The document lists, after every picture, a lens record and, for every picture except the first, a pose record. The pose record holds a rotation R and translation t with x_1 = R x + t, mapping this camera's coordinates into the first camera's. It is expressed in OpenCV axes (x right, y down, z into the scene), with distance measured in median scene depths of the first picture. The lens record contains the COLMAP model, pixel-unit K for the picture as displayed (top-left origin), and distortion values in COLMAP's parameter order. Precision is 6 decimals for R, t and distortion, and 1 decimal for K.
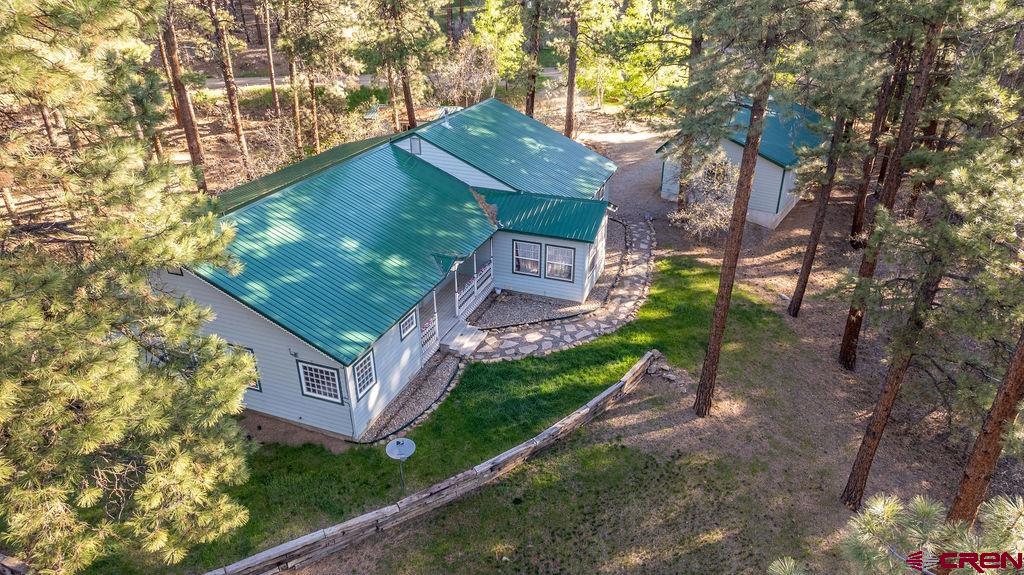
lens RADIAL K [[688.9, 0, 511.9], [0, 688.9, 288.1], [0, 0, 1]] dist [-0.036548, 0.013647]
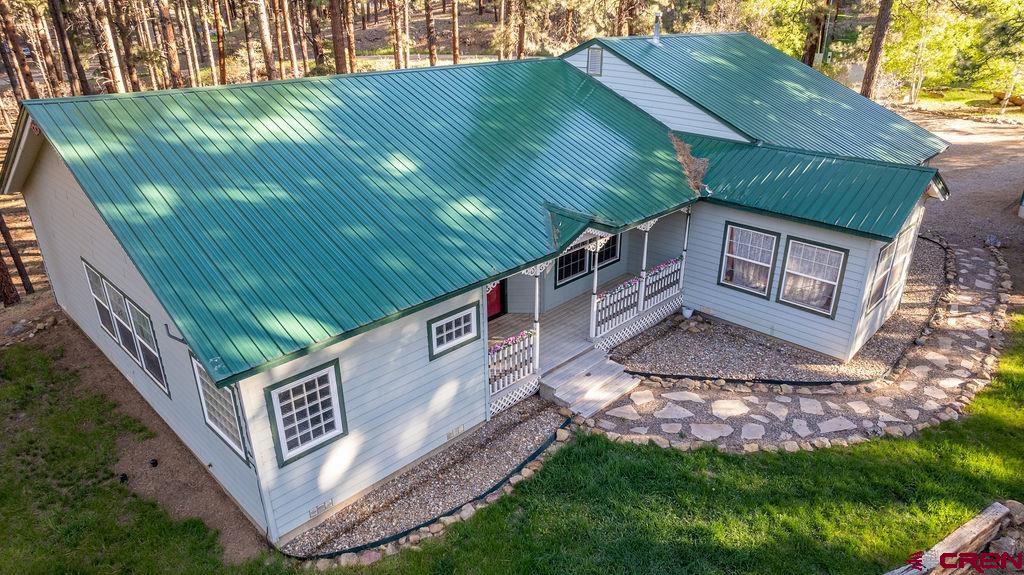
lens RADIAL K [[688.9, 0, 513.2], [0, 688.9, 288.4], [0, 0, 1]] dist [-0.036548, 0.013647]
pose [[0.924713, 0.161097, -0.344896, 0.042089], [-0.177934, 0.983887, -0.017502, 0.021437], [0.336519, 0.077553, 0.938478, 0.455406]]
